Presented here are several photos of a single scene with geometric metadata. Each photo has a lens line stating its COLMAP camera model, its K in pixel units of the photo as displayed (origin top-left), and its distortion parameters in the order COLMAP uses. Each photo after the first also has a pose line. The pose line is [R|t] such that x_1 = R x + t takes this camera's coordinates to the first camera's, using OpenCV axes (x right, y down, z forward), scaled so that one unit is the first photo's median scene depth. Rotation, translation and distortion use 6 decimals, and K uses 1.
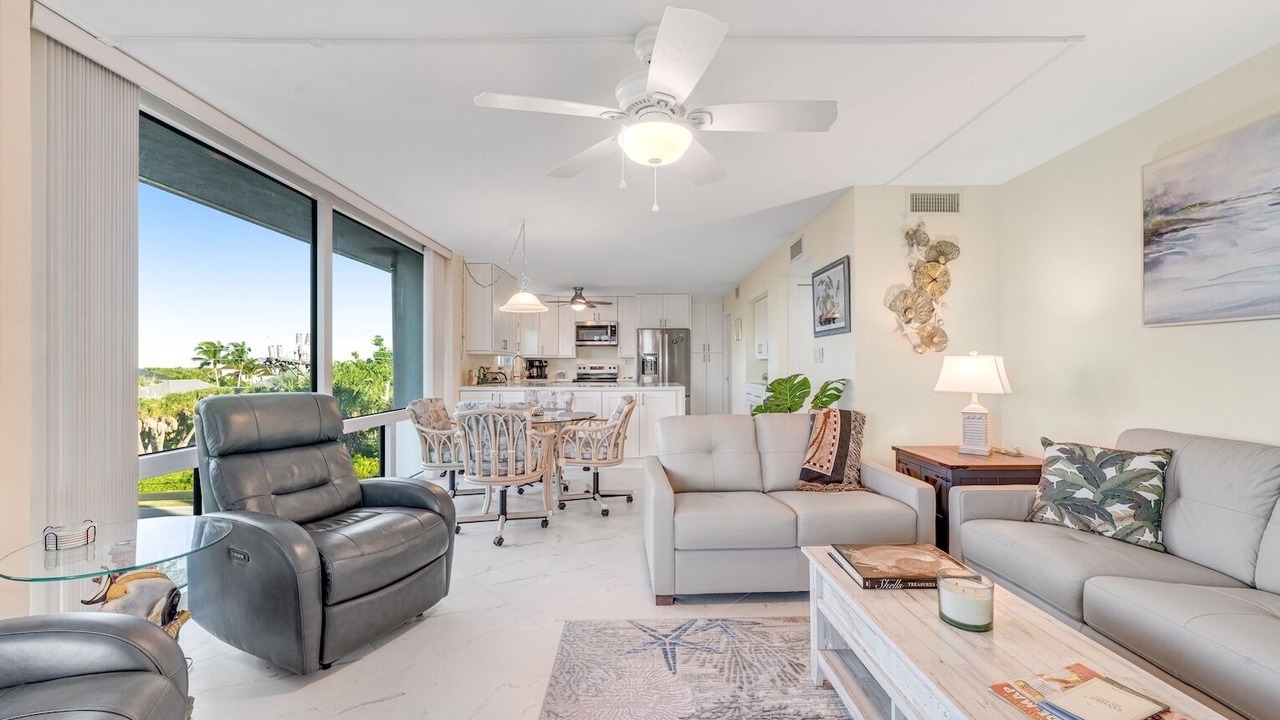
lens RADIAL K [[488.0, 0, 640.2], [0, 488.0, 361.7], [0, 0, 1]] dist [-0.000345, 0.000215]
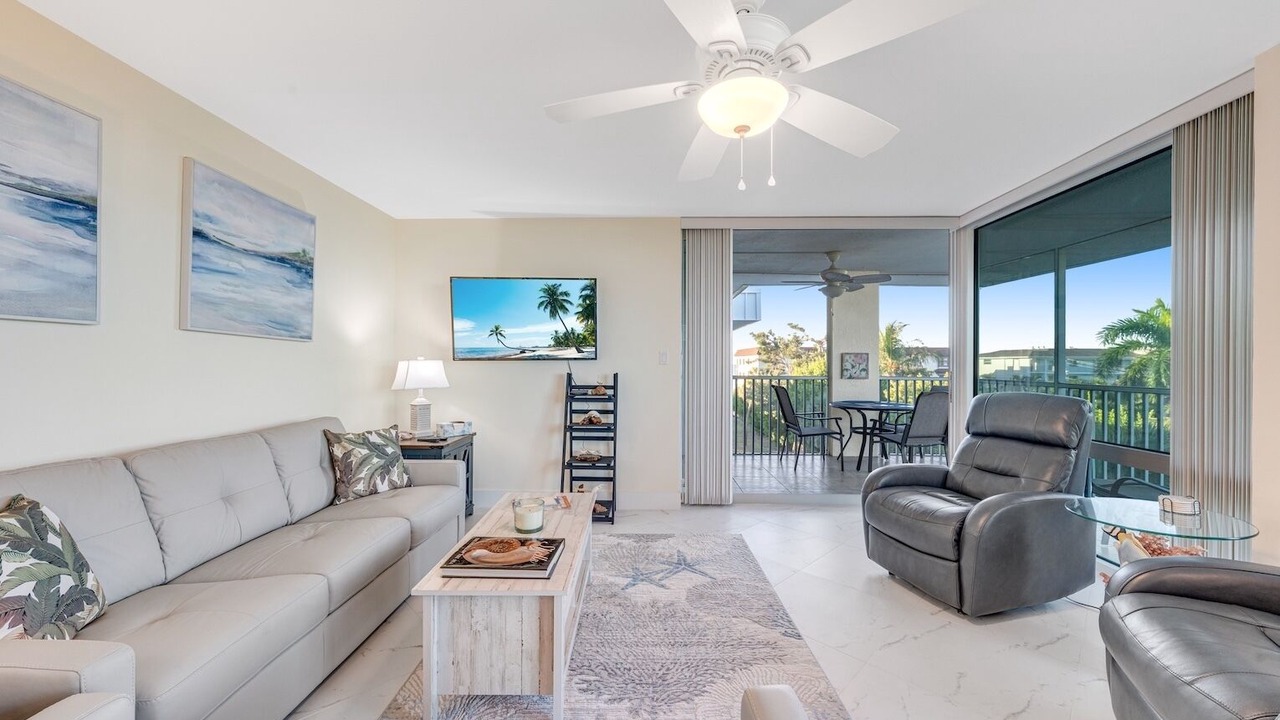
lens RADIAL K [[466.2, 0, 640.1], [0, 466.2, 362.6], [0, 0, 1]] dist [-0.002149, 0.000126]
pose [[-0.999860, 0.000765, 0.016740, 0.106403], [0.000626, 0.999966, -0.008267, -0.003416], [-0.016746, -0.008255, -0.999826, 1.004437]]
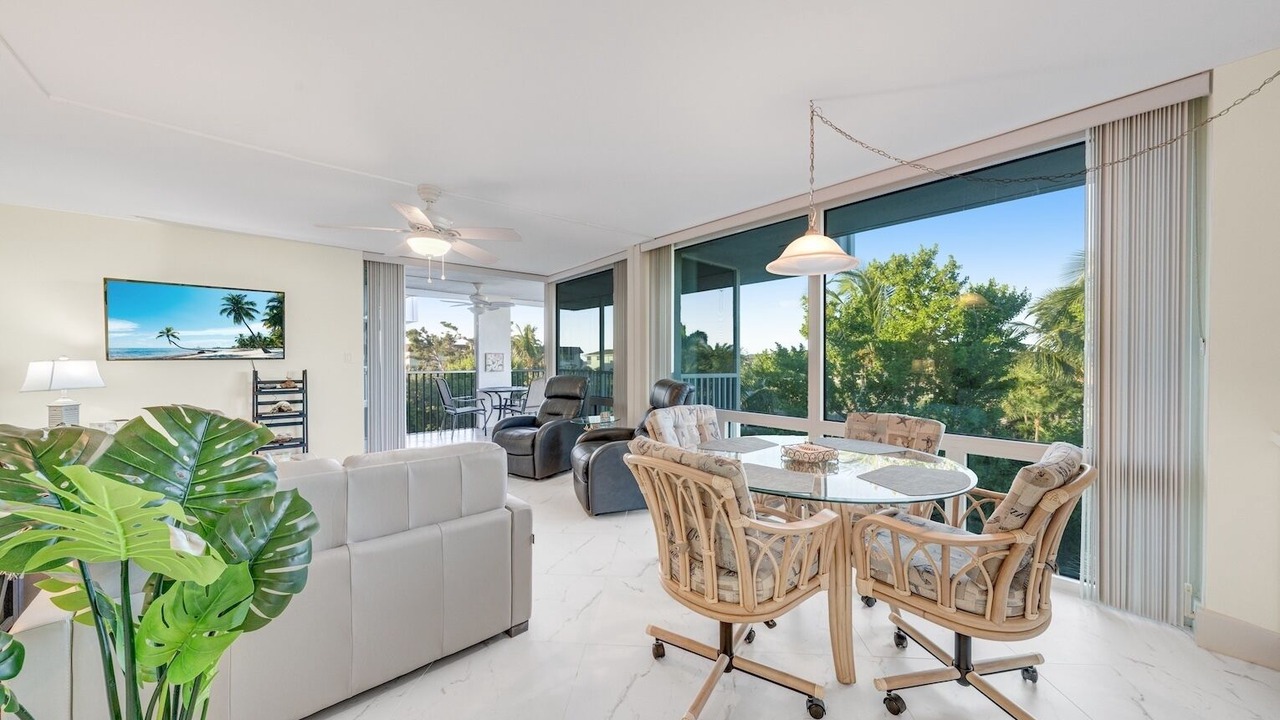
lens RADIAL K [[449.7, 0, 638.9], [0, 449.7, 362.8], [0, 0, 1]] dist [-0.002232, 0.000019]
pose [[-0.761039, 0.009063, -0.648643, 0.294861], [0.009420, 0.999951, 0.002918, -0.003311], [0.648638, -0.003889, -0.761087, 1.559049]]
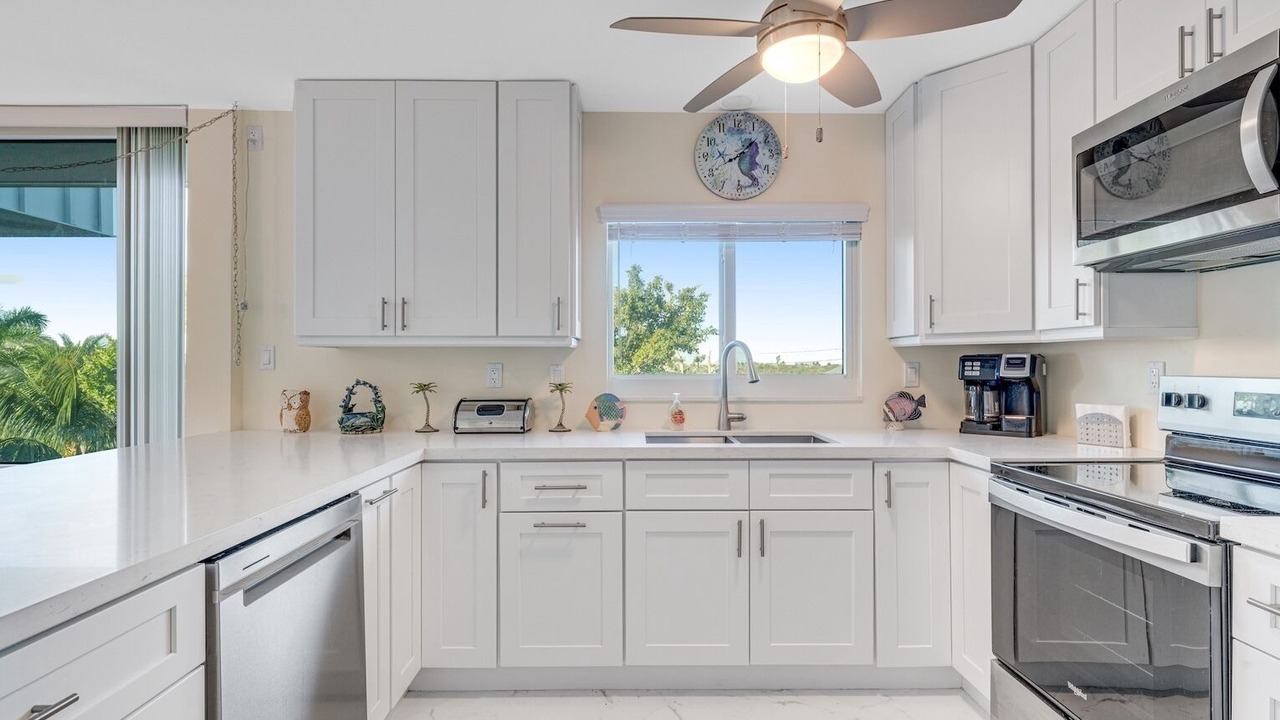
lens RADIAL K [[620.8, 0, 640.4], [0, 620.8, 361.7], [0, 0, 1]] dist [0.003099, 0.000722]
pose [[0.010334, 0.001481, -0.999946, 0.241261], [0.010005, 0.999949, 0.001585, -0.005348], [0.999897, -0.010021, 0.010319, 2.201332]]
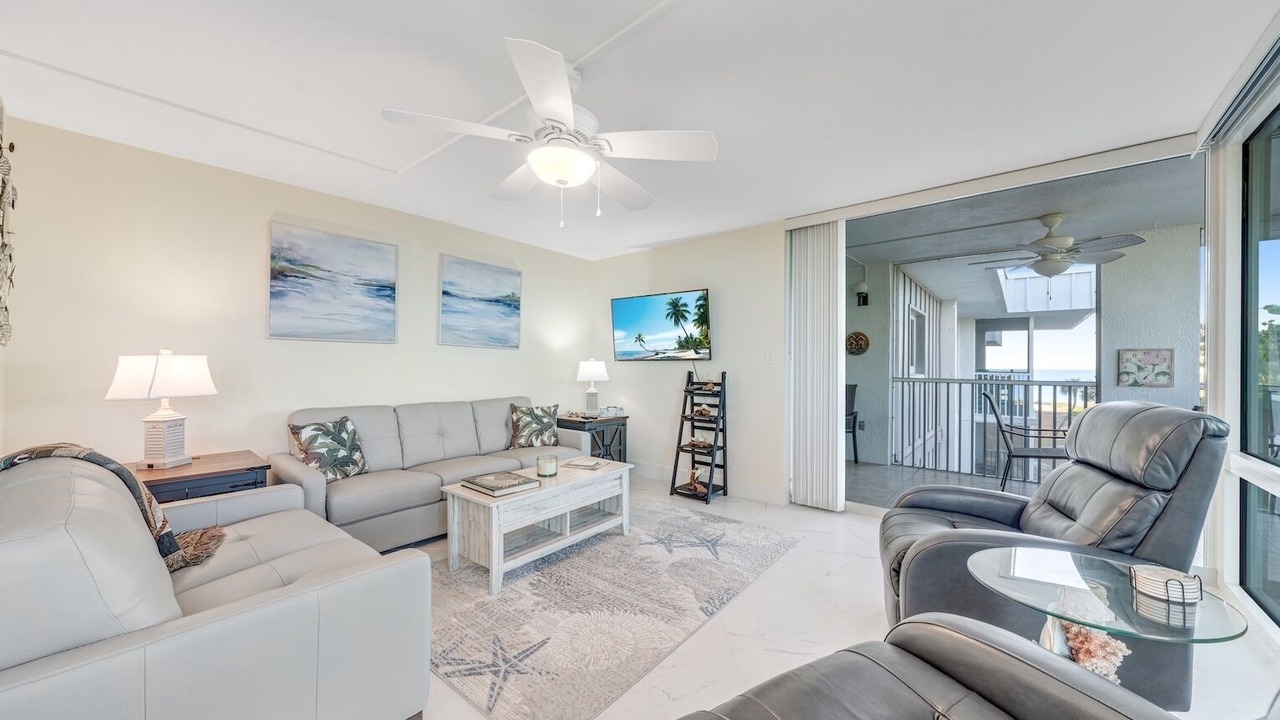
lens RADIAL K [[445.2, 0, 662.2], [0, 445.2, 366.5], [0, 0, 1]] dist [0.000166, -0.000030]
pose [[-0.781507, -0.000744, 0.623896, -0.435630], [-0.006163, 0.999960, -0.006529, 0.007233], [-0.623866, -0.008947, -0.781480, 0.920406]]
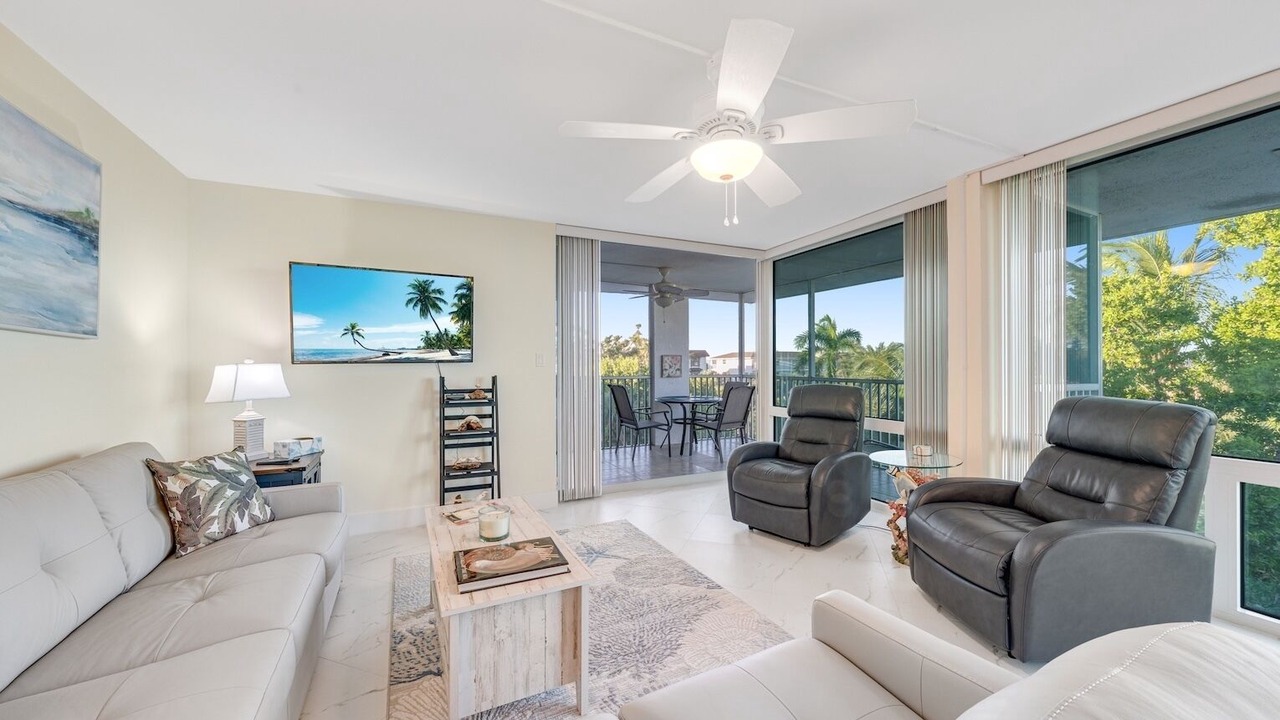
lens RADIAL K [[465.3, 0, 636.6], [0, 465.3, 363.5], [0, 0, 1]] dist [-0.001814, 0.000029]
pose [[-0.902571, 0.006851, -0.430487, 0.352630], [0.010700, 0.999922, -0.006519, -0.005665], [0.430409, -0.010490, -0.902573, 1.010605]]
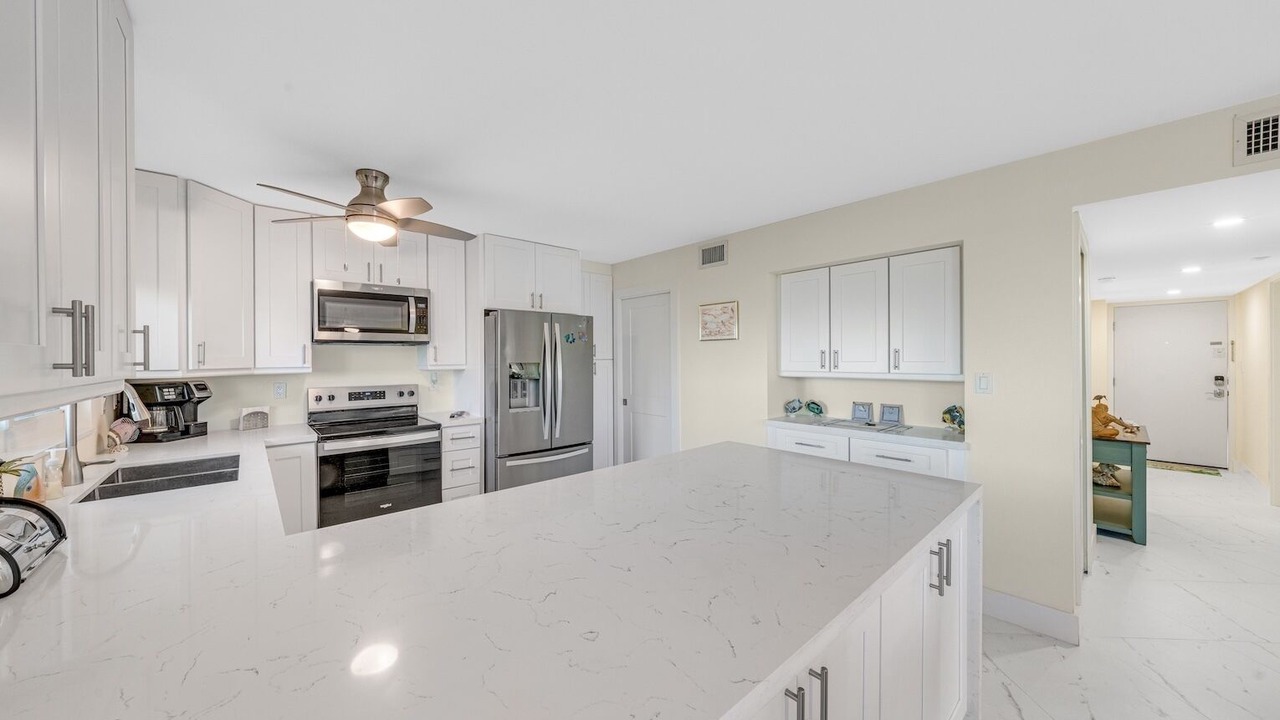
lens RADIAL K [[439.7, 0, 625.2], [0, 439.7, 359.2], [0, 0, 1]] dist [-0.002200, -0.000097]
pose [[0.754764, -0.003259, 0.655988, -0.457643], [-0.001462, 0.999977, 0.006651, -0.057735], [-0.655995, -0.005979, 0.754742, 1.528189]]
